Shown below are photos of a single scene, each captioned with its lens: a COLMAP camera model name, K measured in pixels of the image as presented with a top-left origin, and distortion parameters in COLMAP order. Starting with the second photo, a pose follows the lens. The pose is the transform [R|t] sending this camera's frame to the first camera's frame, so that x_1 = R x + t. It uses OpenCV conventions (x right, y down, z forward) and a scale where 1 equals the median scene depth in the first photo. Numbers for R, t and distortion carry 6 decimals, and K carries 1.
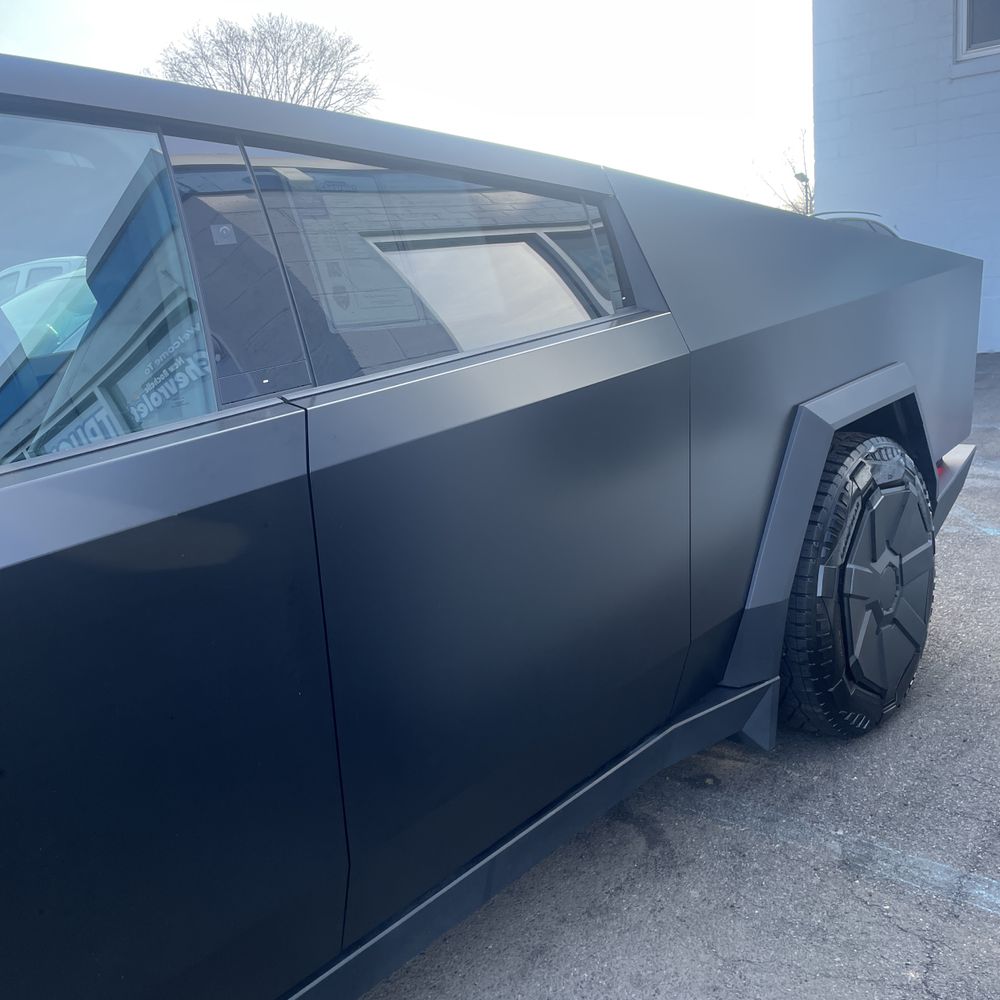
lens RADIAL K [[1005.4, 0, 501.4], [0, 1005.4, 515.4], [0, 0, 1]] dist [0.082532, -0.120128]
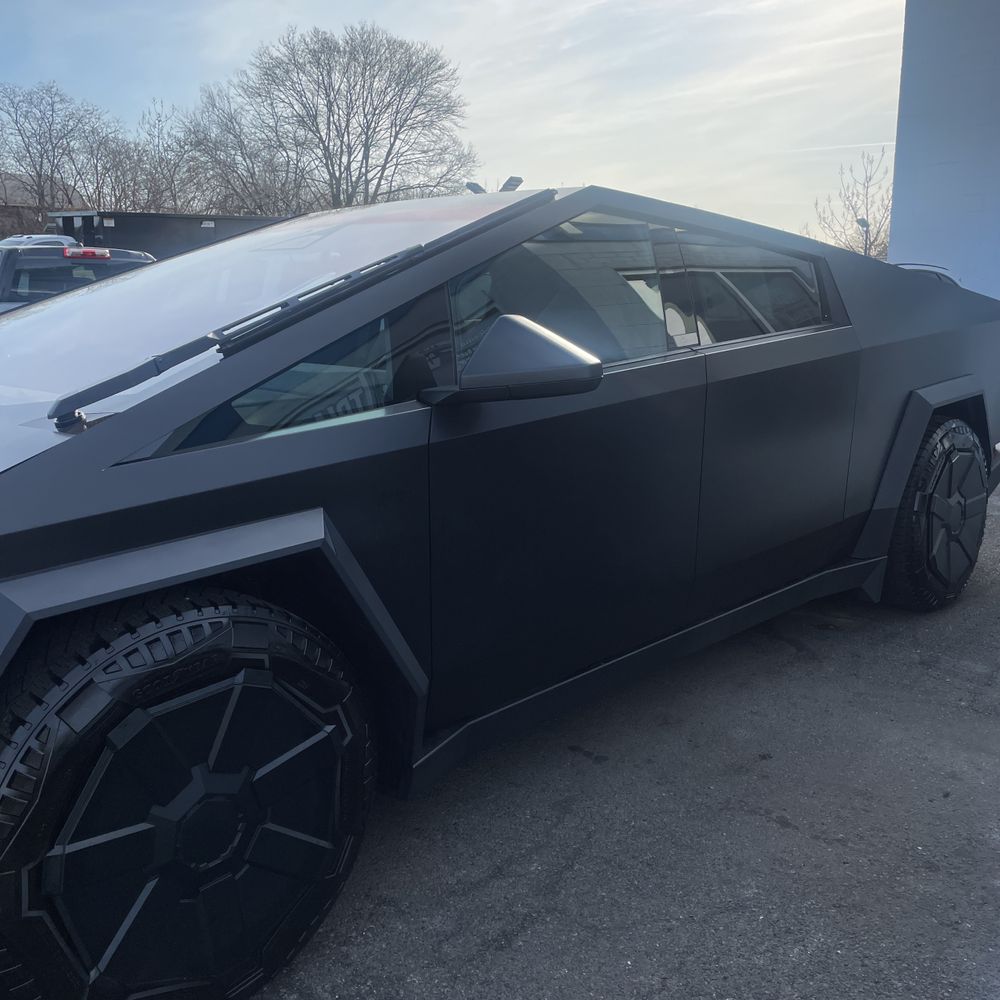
lens RADIAL K [[994.1, 0, 498.3], [0, 994.1, 499.2], [0, 0, 1]] dist [0.077603, -0.110396]
pose [[0.995388, 0.089161, -0.035397, -0.263796], [-0.090073, 0.995619, -0.025090, 0.146419], [0.033005, 0.028163, 0.999058, -0.558427]]
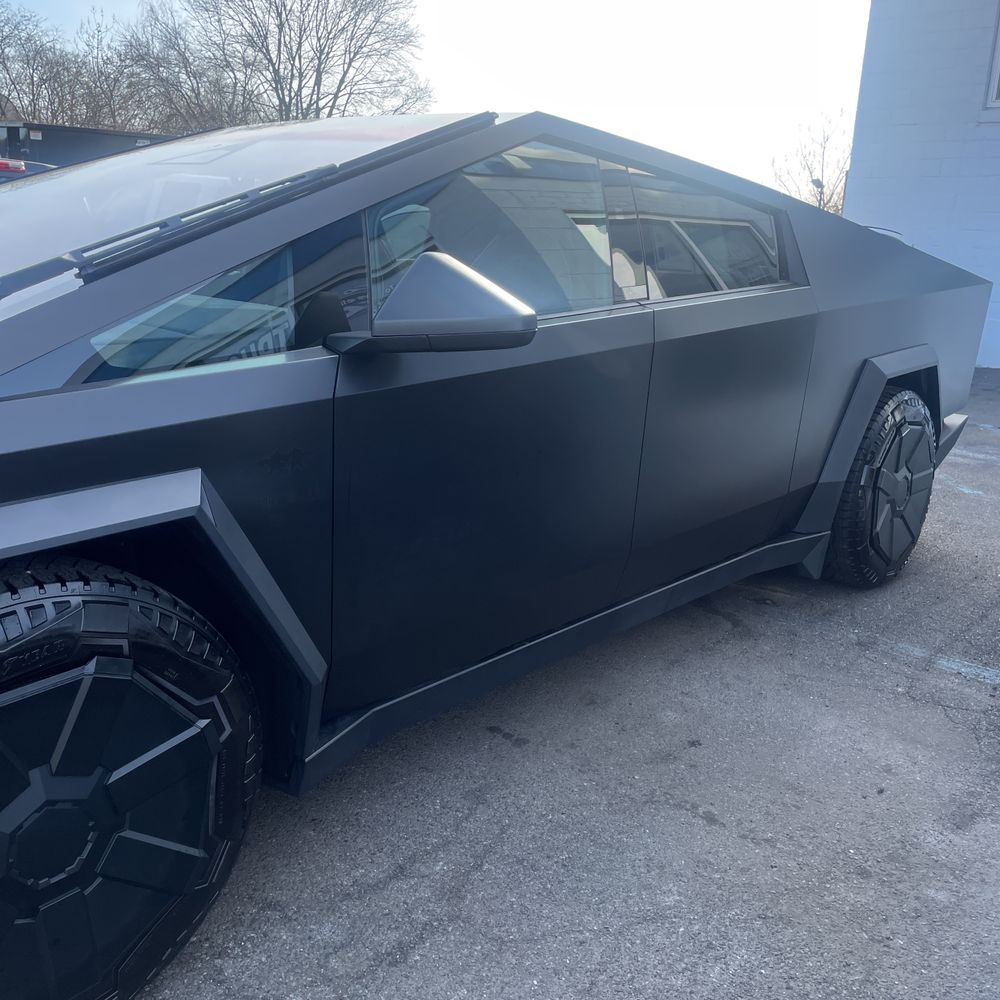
lens RADIAL K [[994.8, 0, 500.3], [0, 994.8, 505.0], [0, 0, 1]] dist [0.080664, -0.114063]
pose [[0.991163, 0.129359, 0.029363, -0.247552], [-0.130144, 0.991138, 0.026613, 0.127792], [-0.025661, -0.030199, 0.999214, -0.465619]]
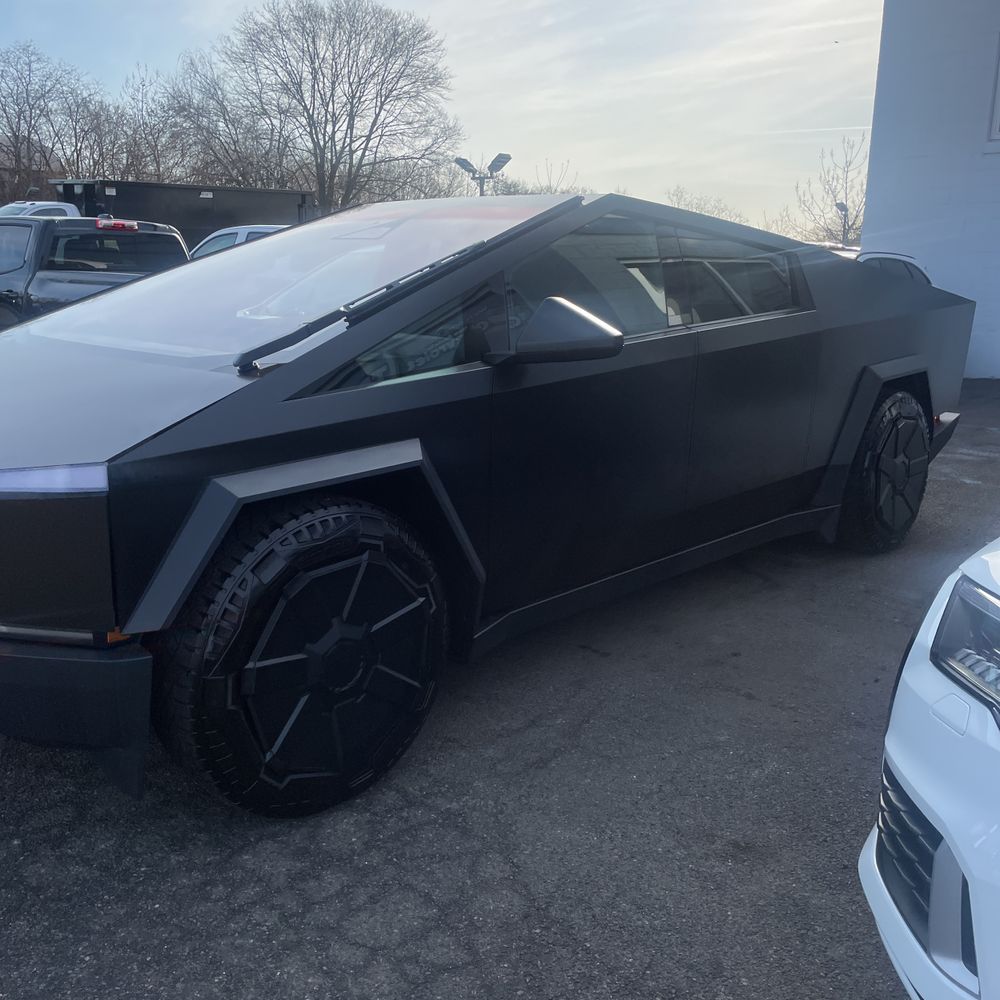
lens RADIAL K [[990.4, 0, 500.1], [0, 990.4, 503.3], [0, 0, 1]] dist [0.079320, -0.117217]
pose [[0.994165, 0.107623, -0.007324, -0.321758], [-0.107616, 0.994192, 0.001281, 0.199654], [0.007420, -0.000485, 0.999972, -0.815267]]
